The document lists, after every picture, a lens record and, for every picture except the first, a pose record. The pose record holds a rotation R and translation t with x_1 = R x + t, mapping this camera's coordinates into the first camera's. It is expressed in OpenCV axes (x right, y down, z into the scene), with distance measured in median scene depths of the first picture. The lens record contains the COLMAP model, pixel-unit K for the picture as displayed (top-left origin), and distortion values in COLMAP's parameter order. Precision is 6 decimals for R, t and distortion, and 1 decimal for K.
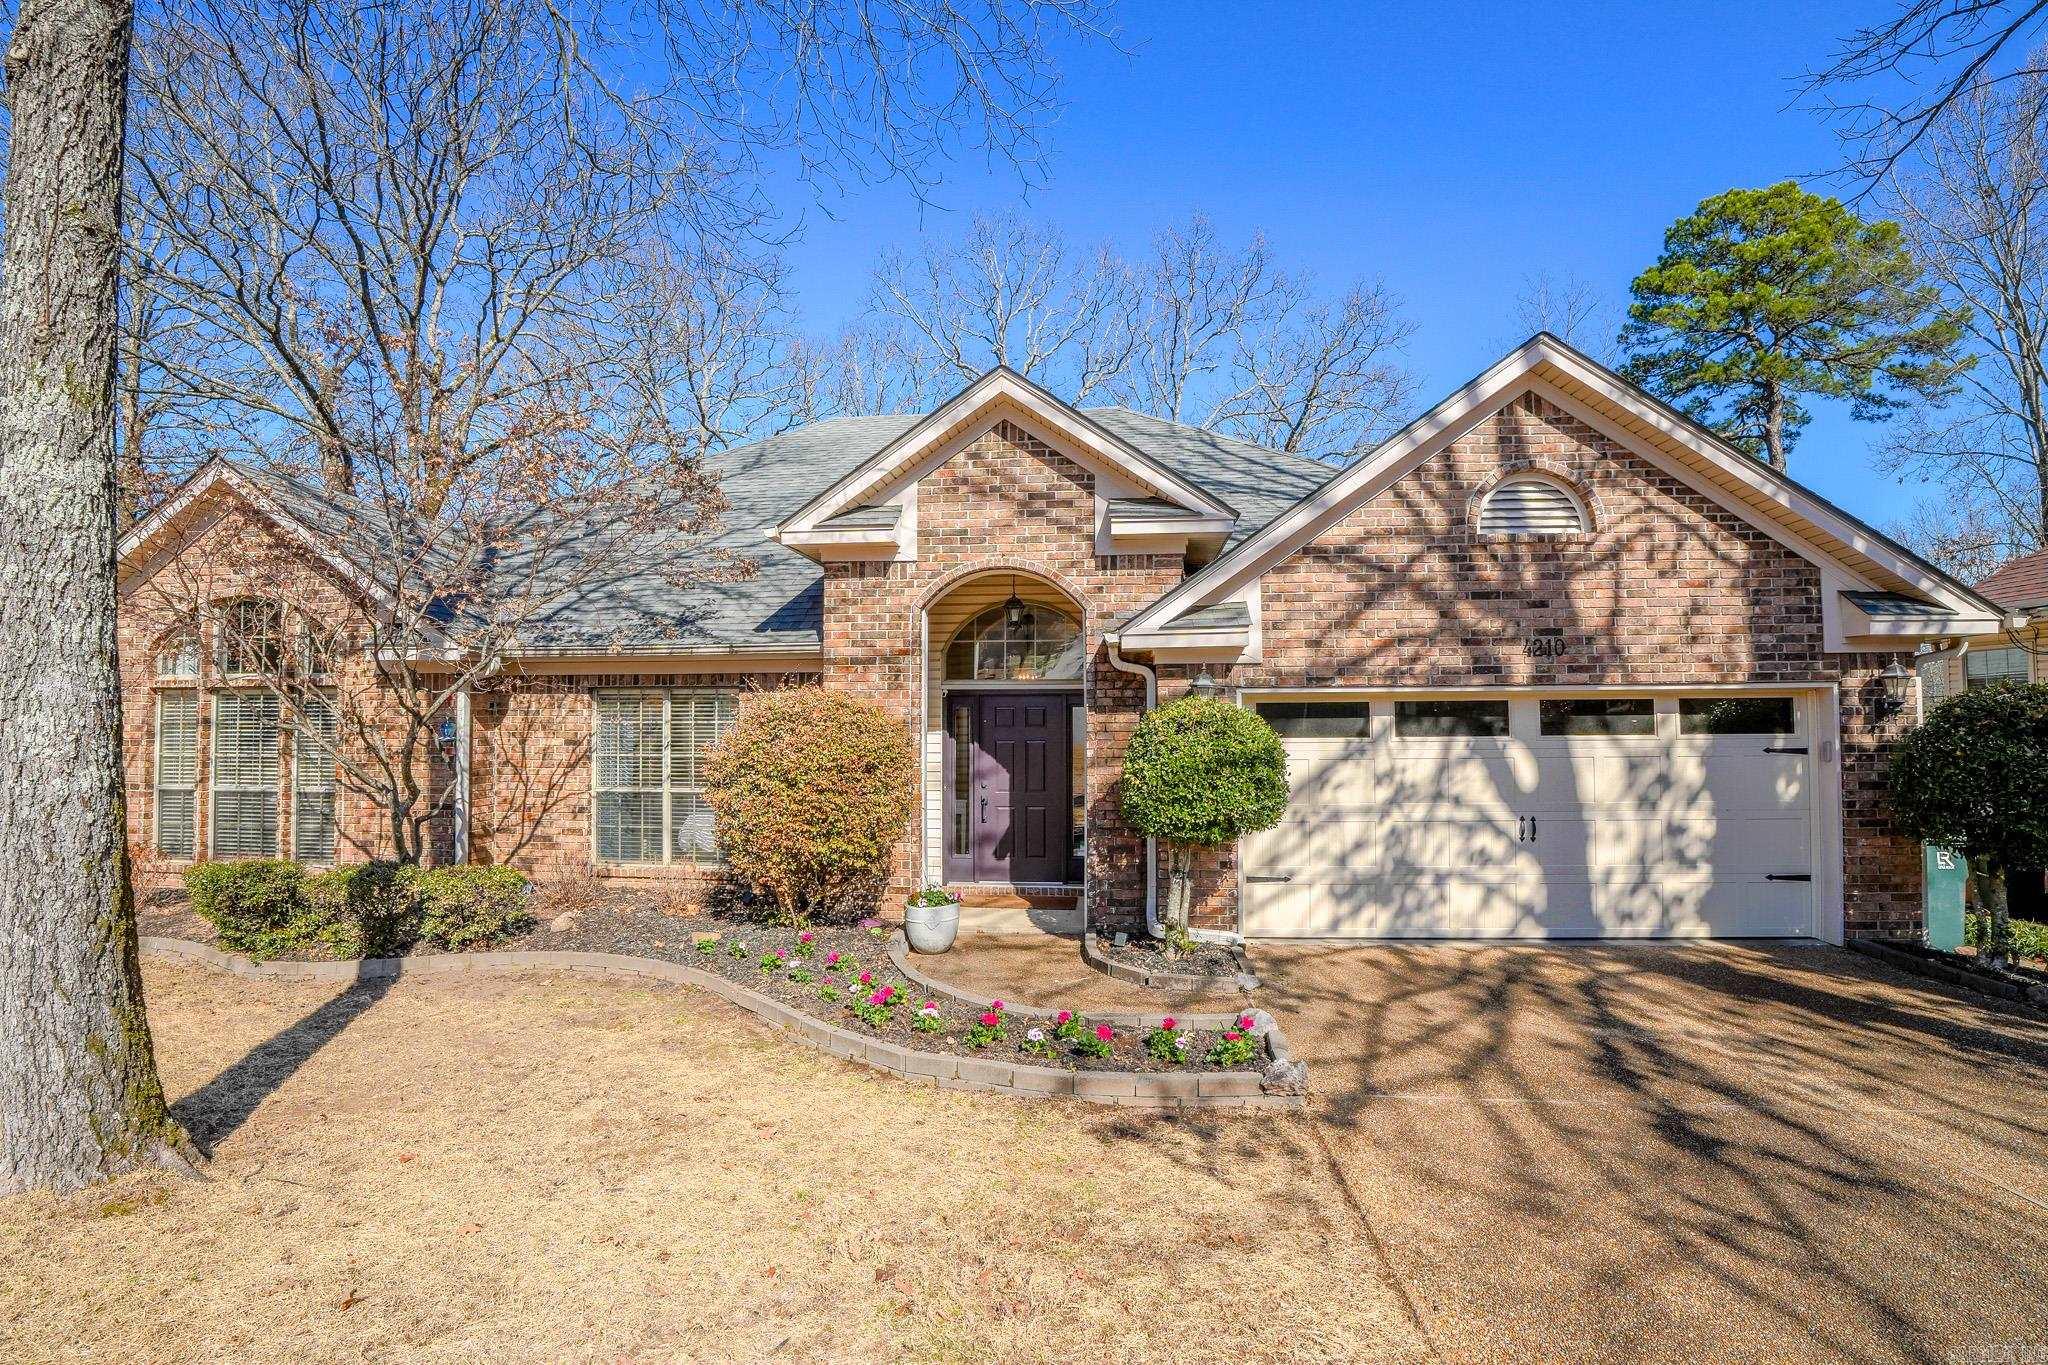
lens RADIAL K [[901.6, 0, 1022.7], [0, 901.6, 690.1], [0, 0, 1]] dist [-0.051934, 0.002809]
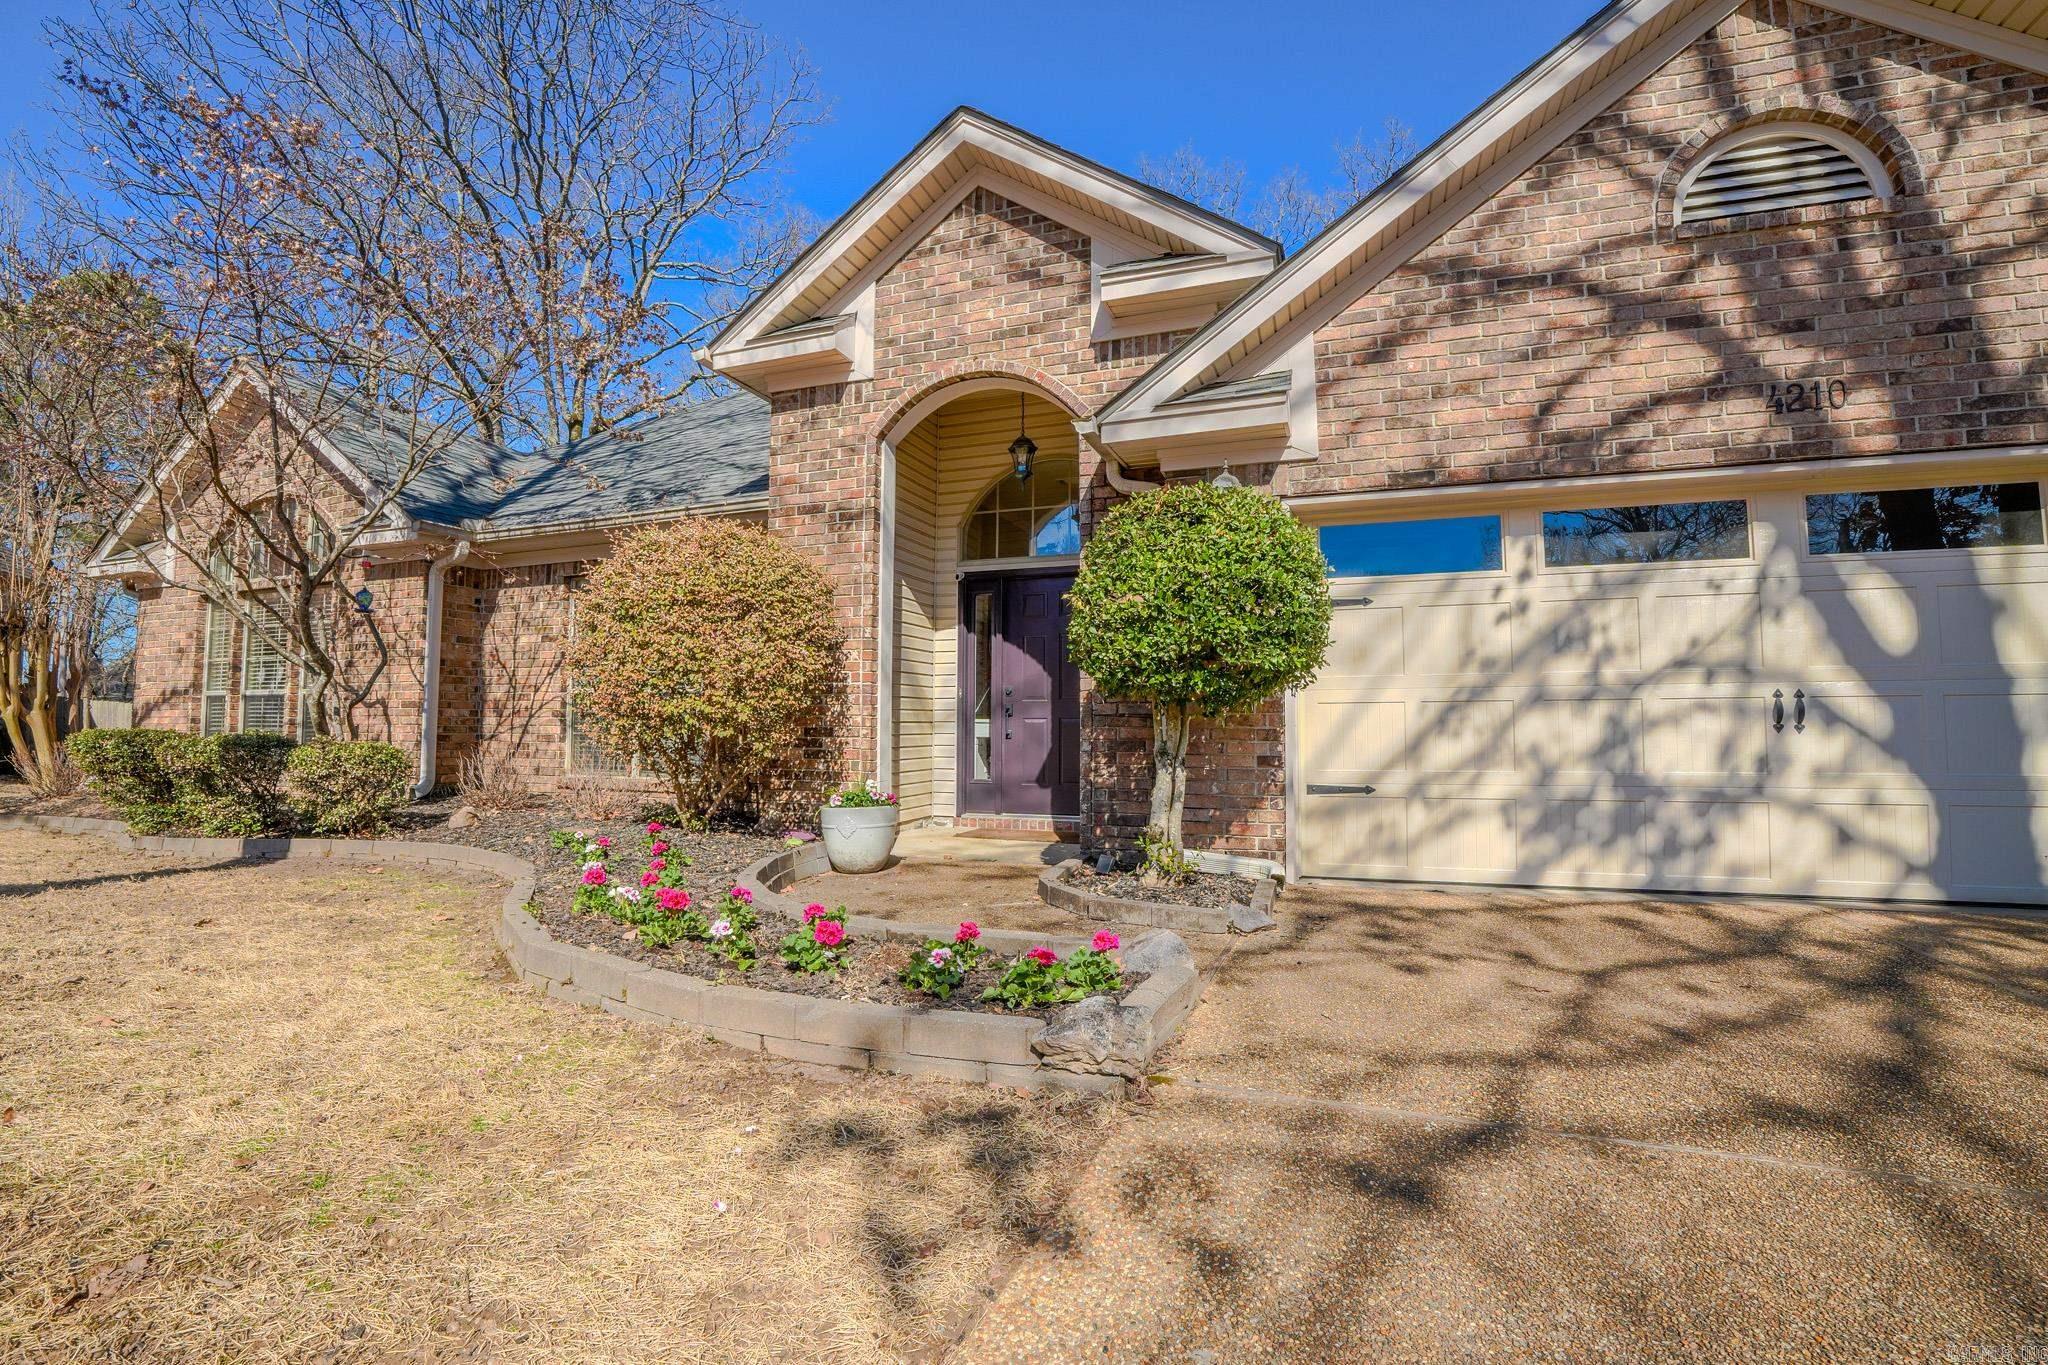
lens RADIAL K [[901.6, 0, 1025.7], [0, 901.6, 675.4], [0, 0, 1]] dist [-0.051934, 0.002809]
pose [[0.968003, -0.009394, -0.250762, 0.206658], [0.000740, 0.999402, -0.034581, 0.143965], [0.250937, 0.033289, 0.967431, 0.289022]]
